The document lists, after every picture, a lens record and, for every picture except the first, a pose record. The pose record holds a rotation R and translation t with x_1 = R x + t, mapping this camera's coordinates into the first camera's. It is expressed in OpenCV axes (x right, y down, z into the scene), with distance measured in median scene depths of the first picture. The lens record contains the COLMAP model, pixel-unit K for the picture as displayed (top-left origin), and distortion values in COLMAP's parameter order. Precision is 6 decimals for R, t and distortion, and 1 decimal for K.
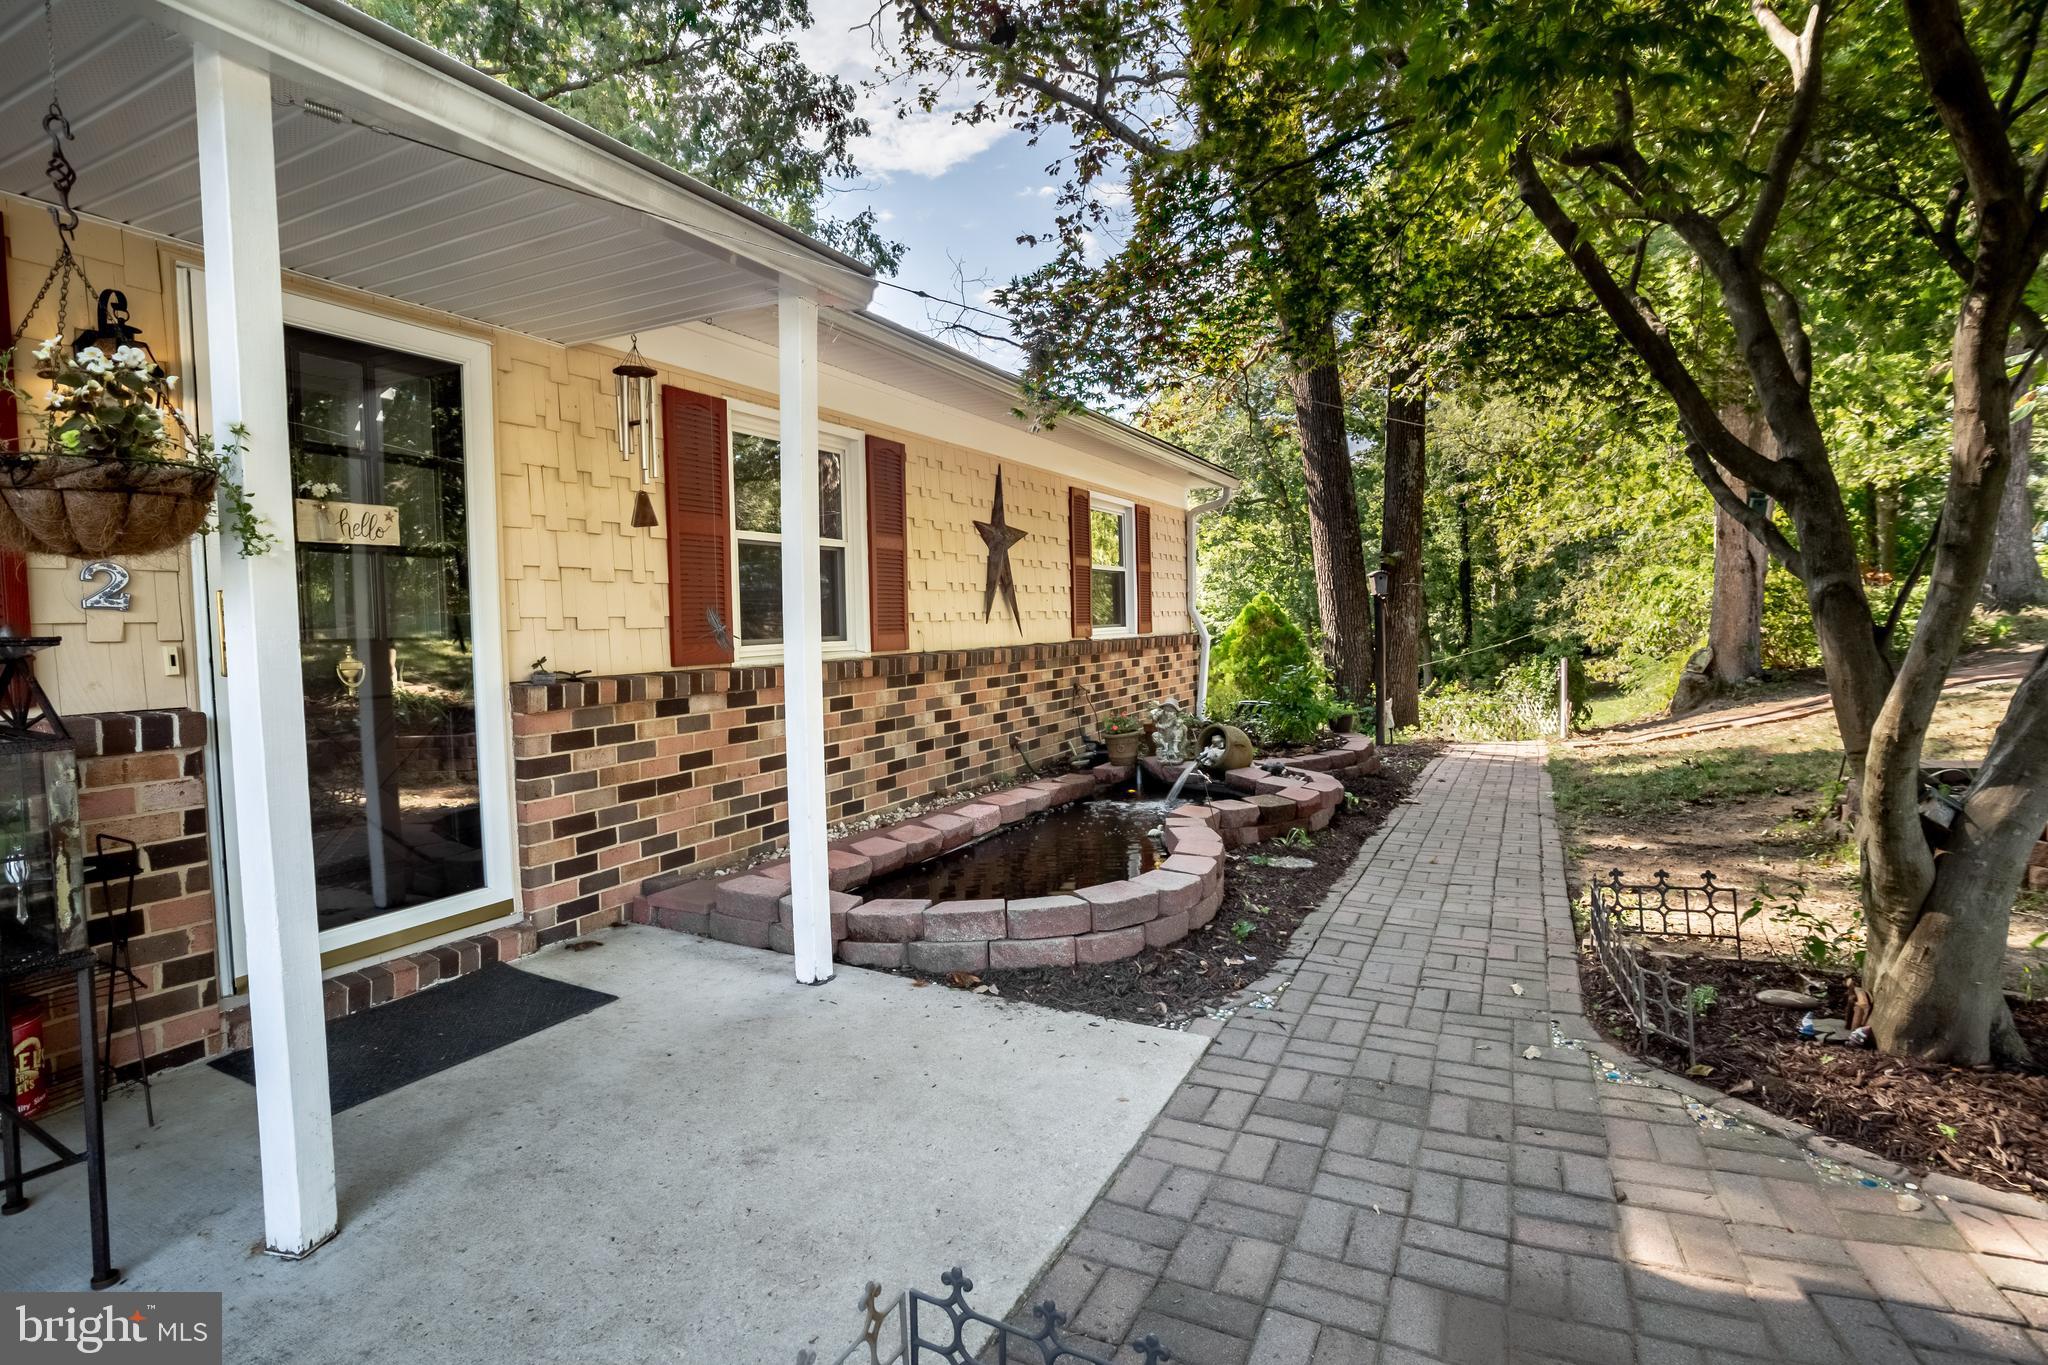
lens RADIAL K [[1009.6, 0, 1022.5], [0, 1009.6, 672.5], [0, 0, 1]] dist [-0.020560, 0.000016]
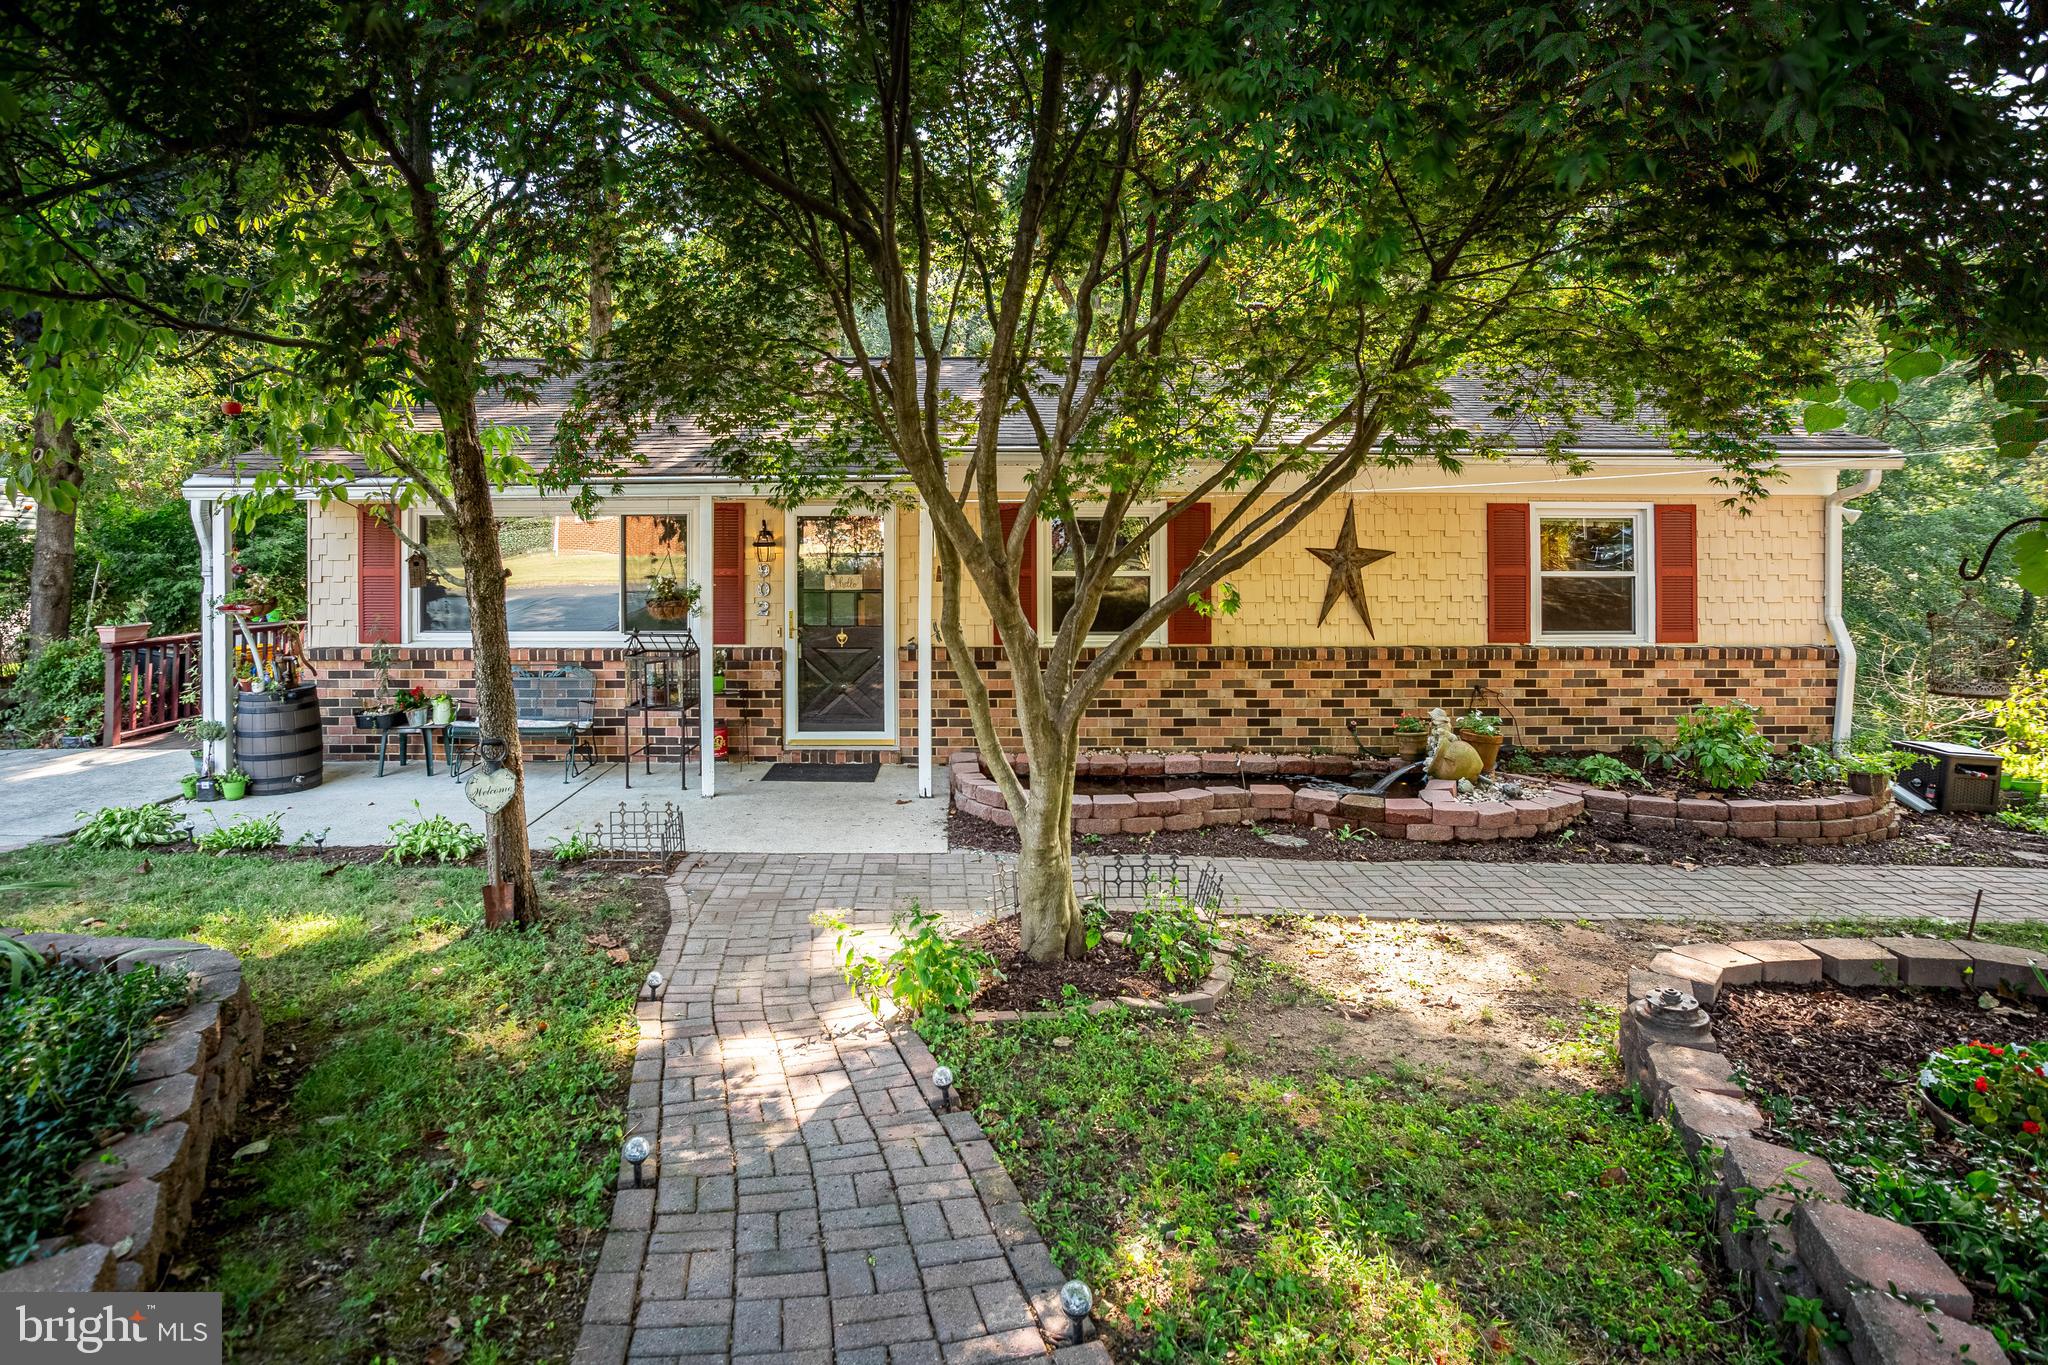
lens RADIAL K [[1009.6, 0, 953.4], [0, 1009.6, 572.0], [0, 0, 1]] dist [-0.020560, 0.000016]
pose [[0.482259, 0.014158, -0.875914, 0.952609], [-0.059201, 0.998110, -0.016461, -0.078477], [0.874026, 0.059793, 0.482185, -0.020407]]
